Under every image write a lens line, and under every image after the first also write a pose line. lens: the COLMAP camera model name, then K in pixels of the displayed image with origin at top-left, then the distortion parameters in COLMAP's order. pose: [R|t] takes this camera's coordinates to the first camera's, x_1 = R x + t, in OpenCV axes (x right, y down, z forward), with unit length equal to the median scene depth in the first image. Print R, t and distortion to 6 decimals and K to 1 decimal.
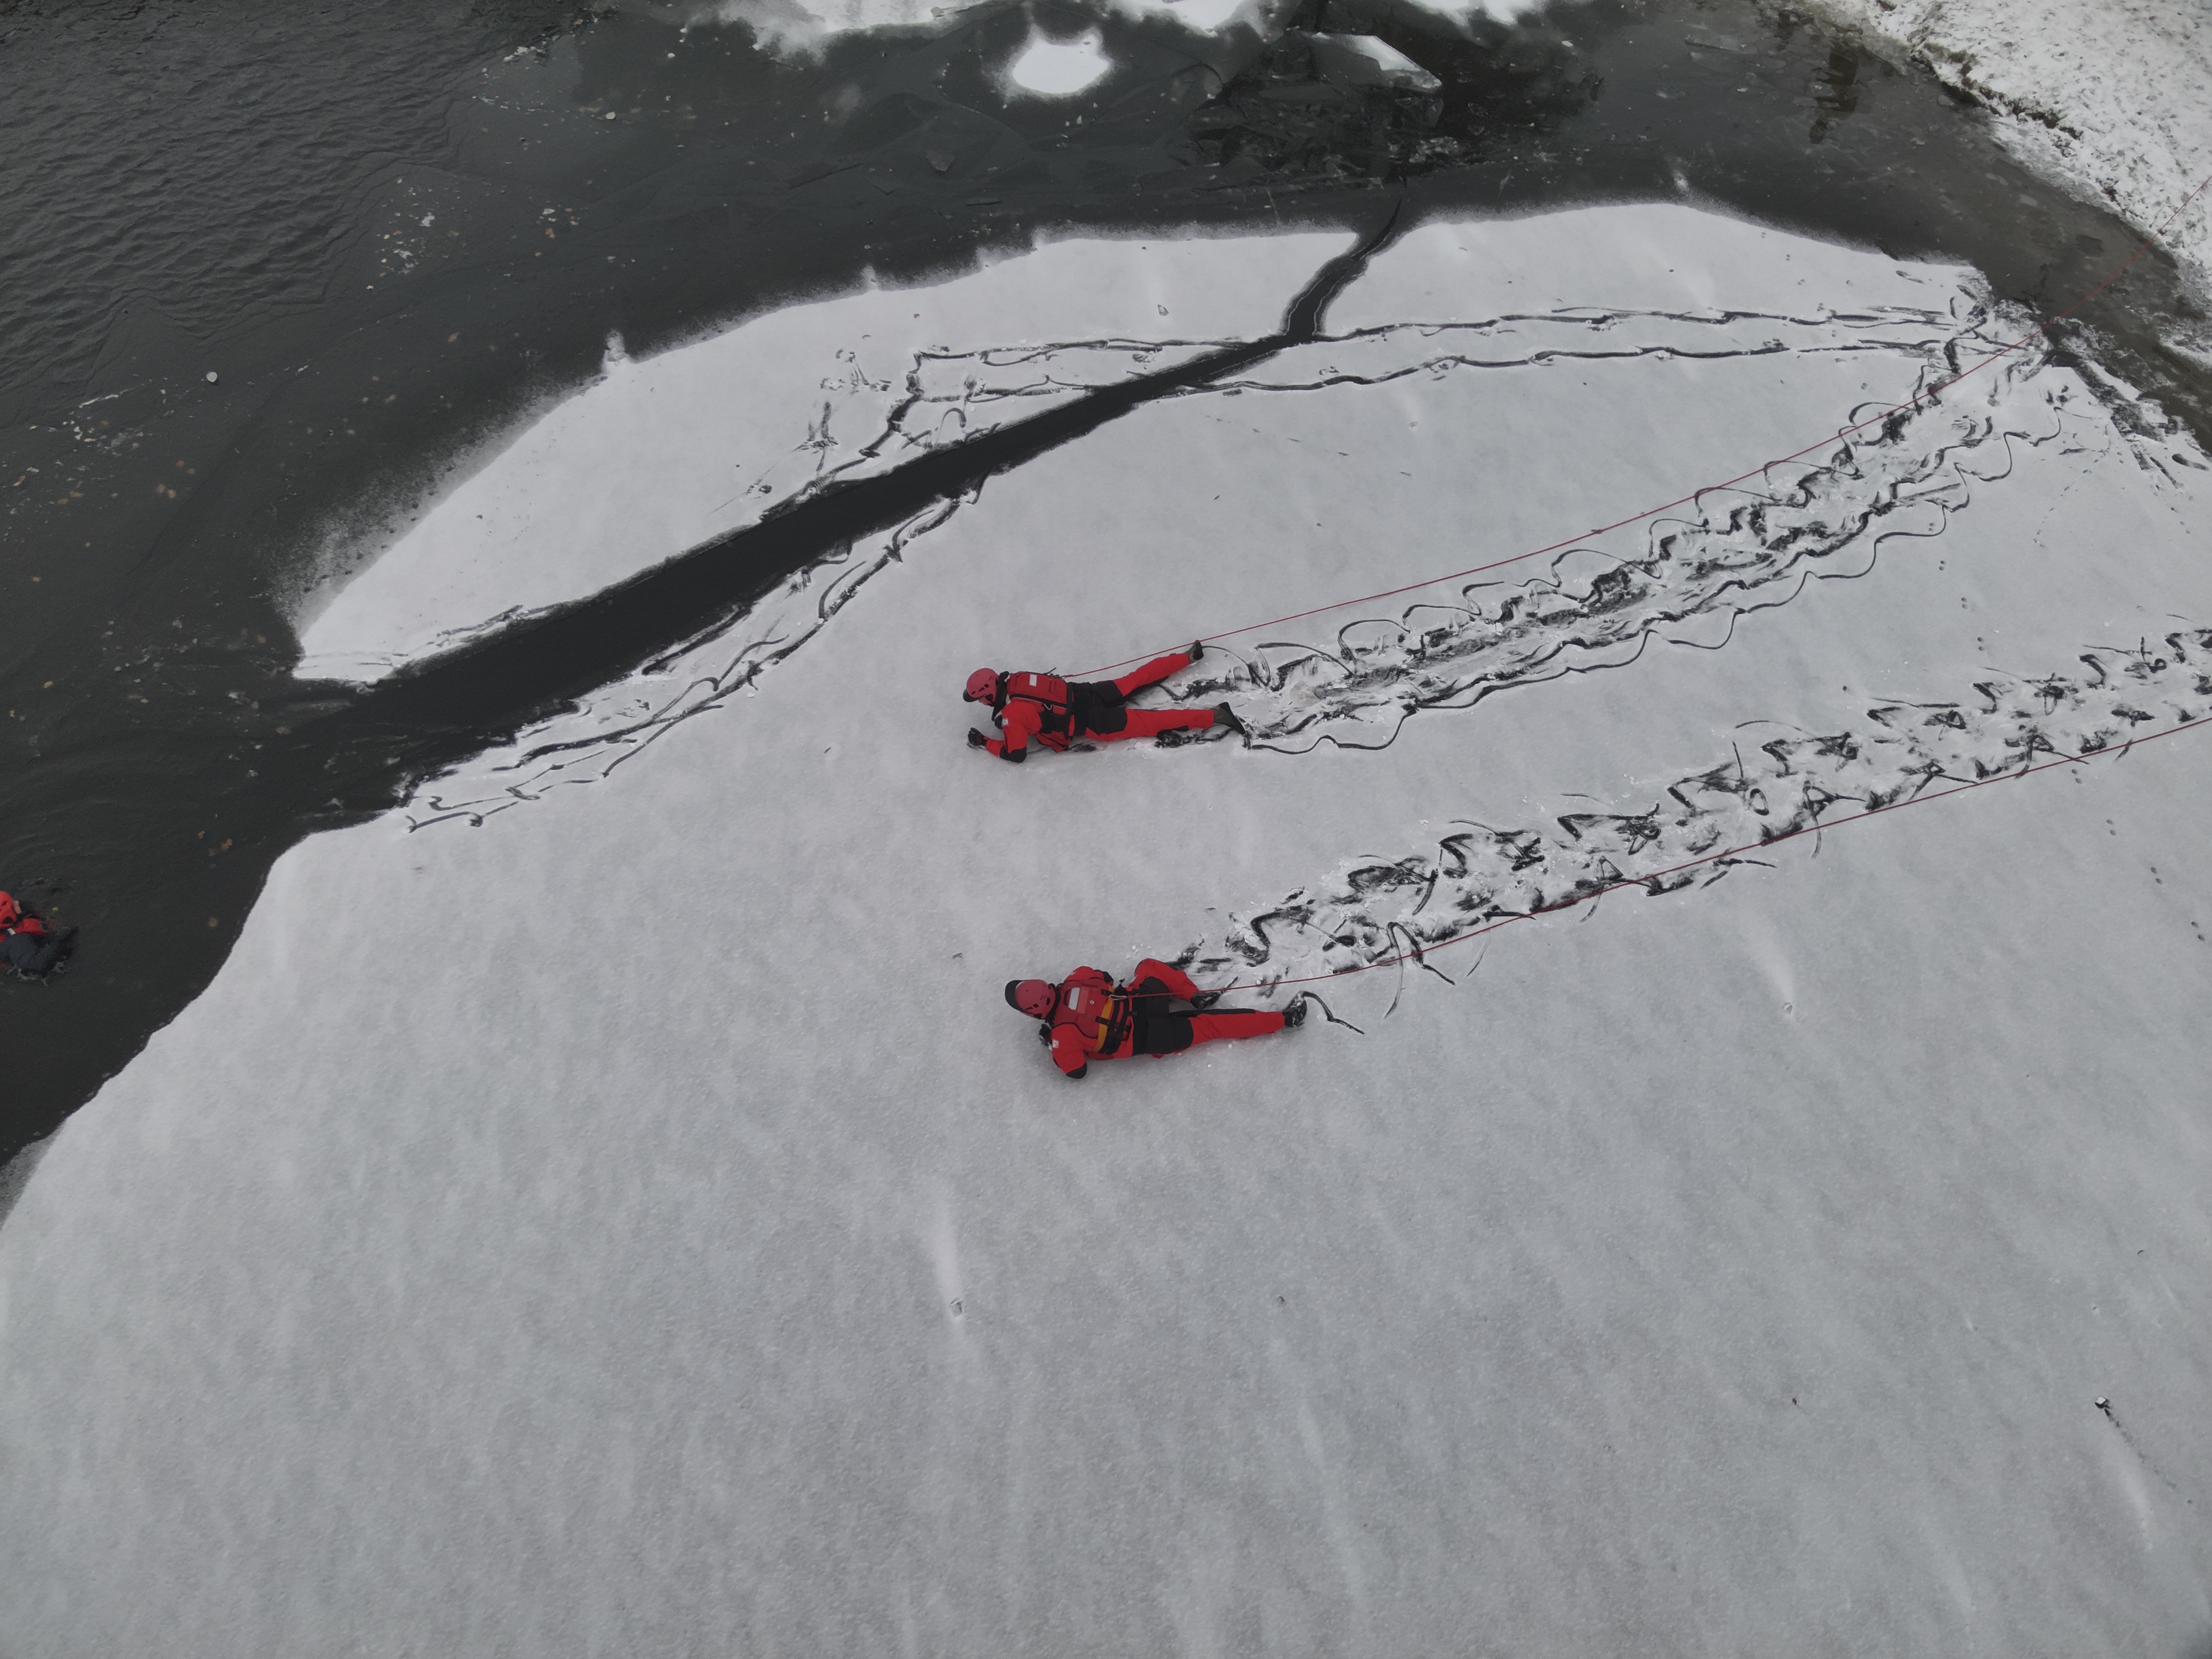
lens RADIAL K [[1551.8, 0, 1106.0], [0, 1551.8, 829.5], [0, 0, 1]] dist [0.000747, -0.071087]
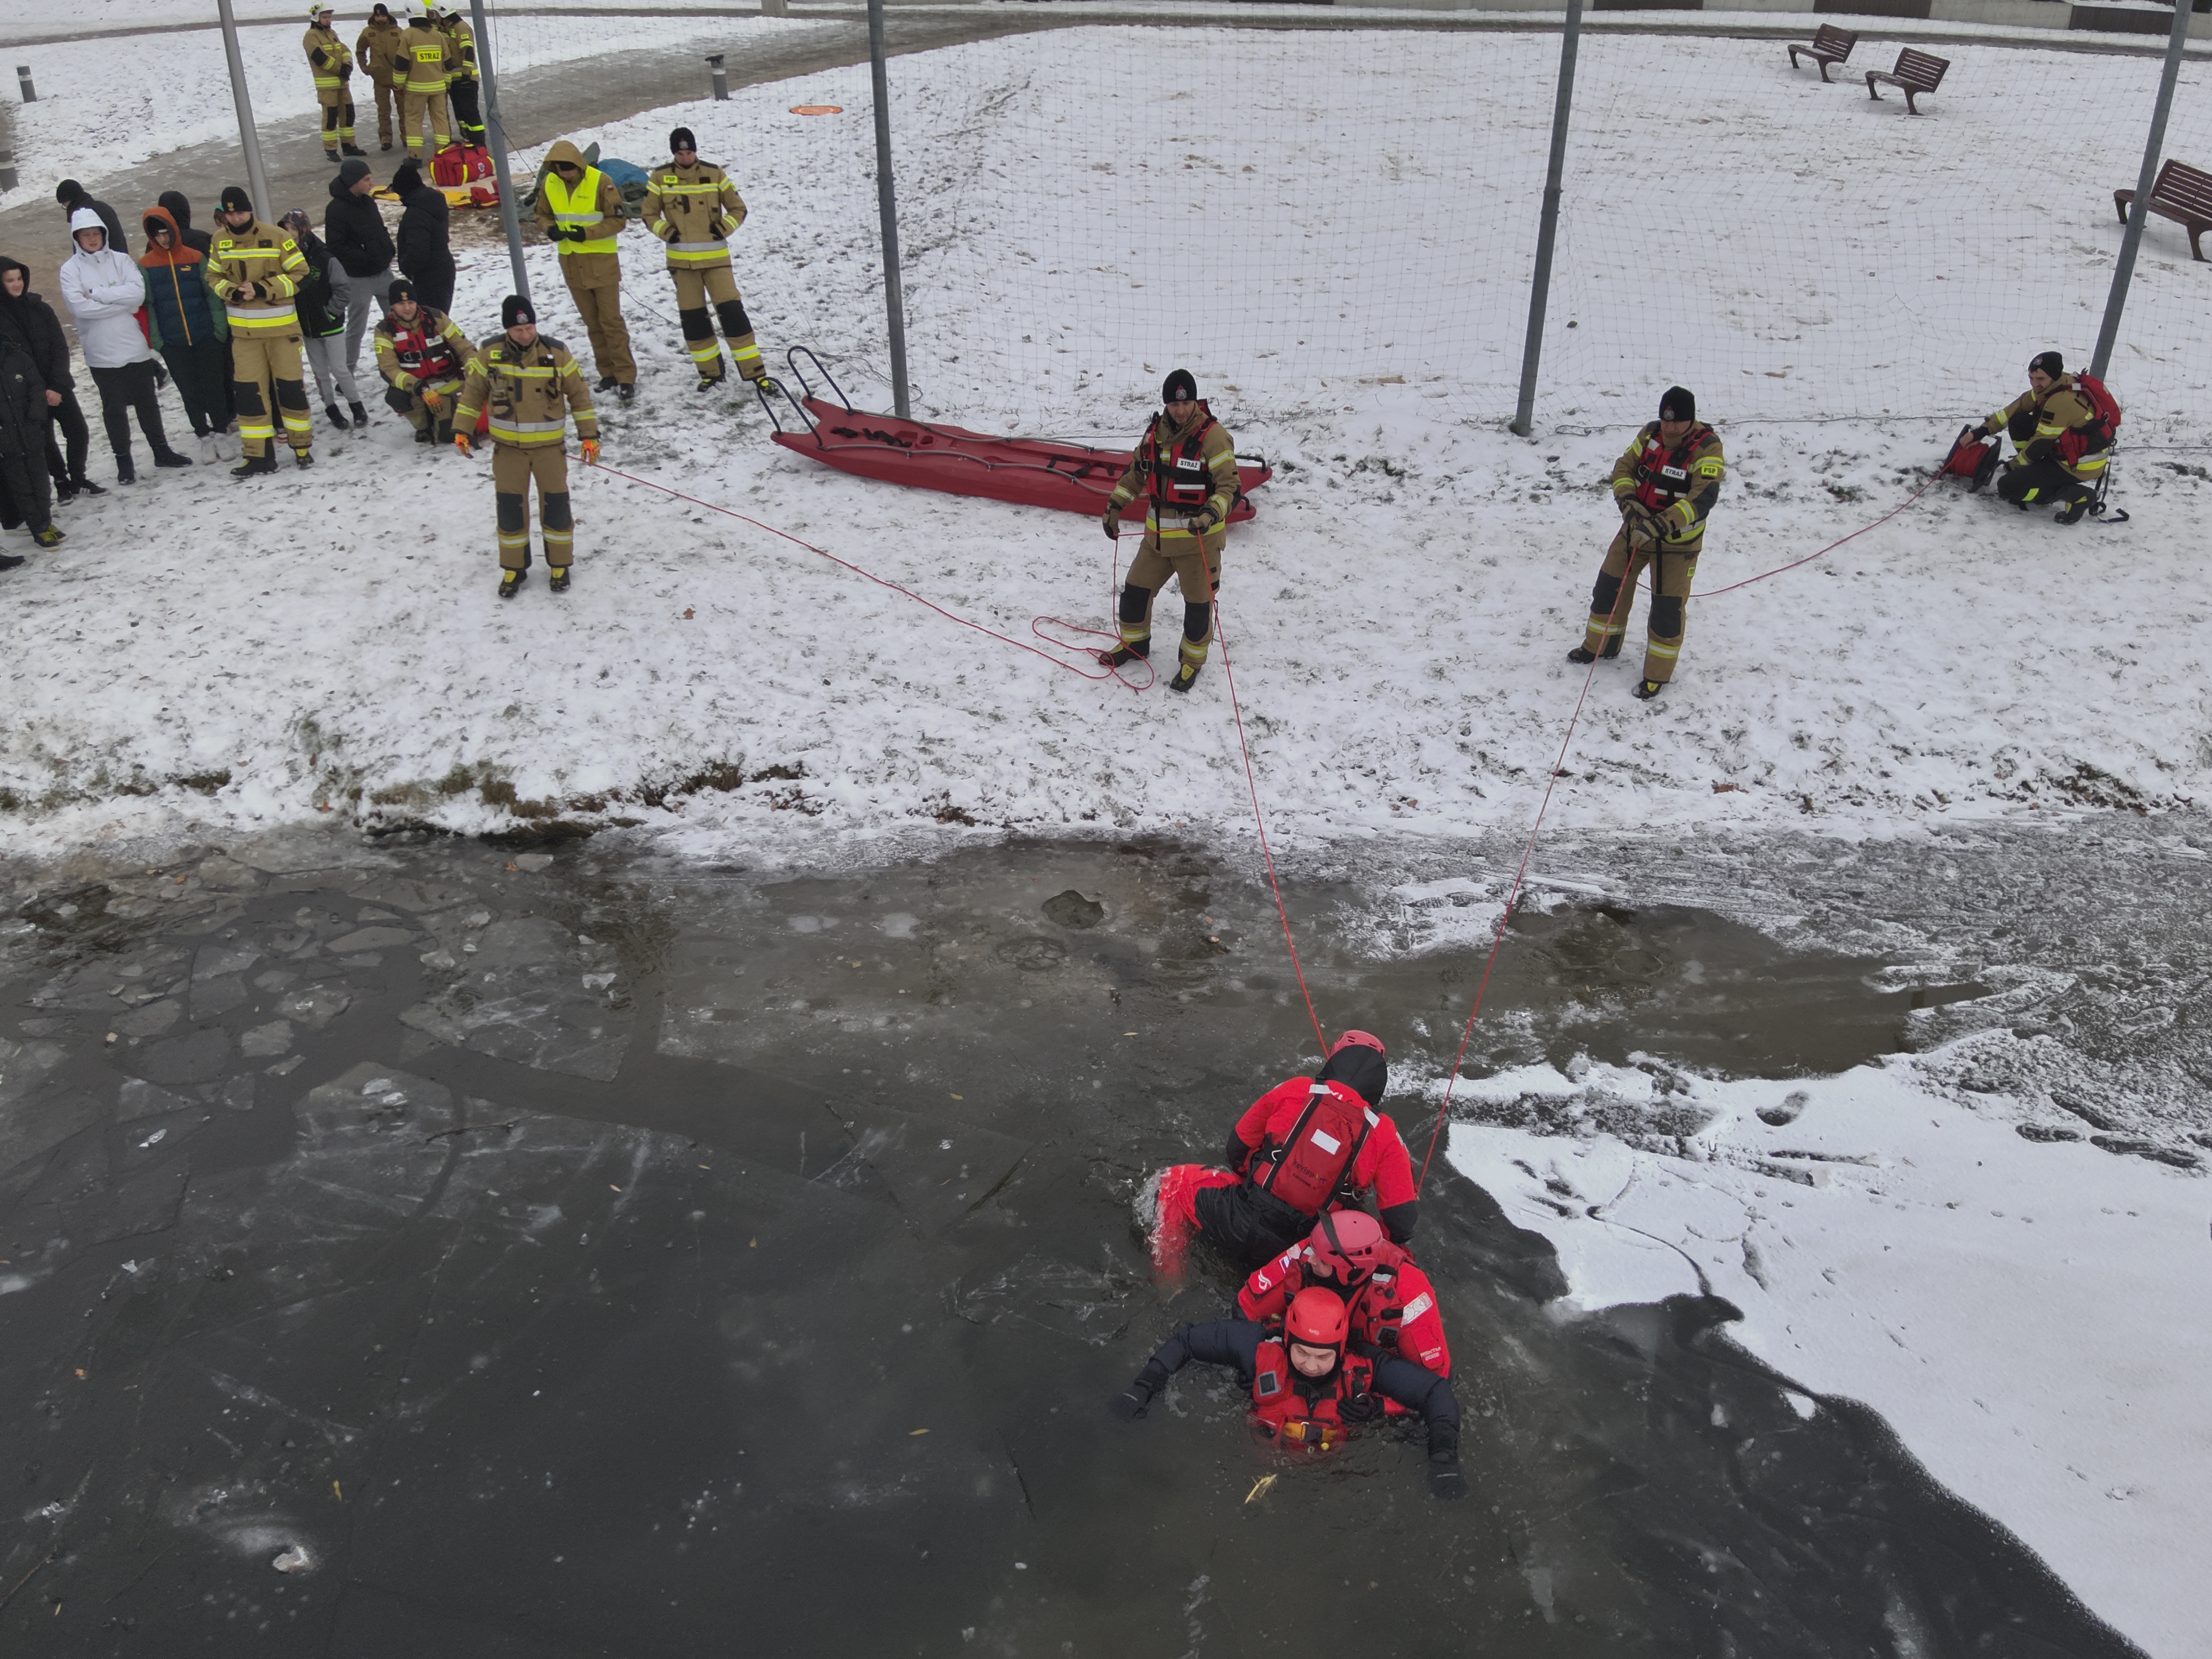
lens RADIAL K [[1566.4, 0, 1106.0], [0, 1566.4, 829.5], [0, 0, 1]] dist [0.000580, -0.000120]
pose [[0.291953, -0.459582, 0.838778, 0.209061], [0.739963, 0.664185, 0.106361, -0.412166], [-0.605986, 0.589612, 0.533985, 0.640826]]
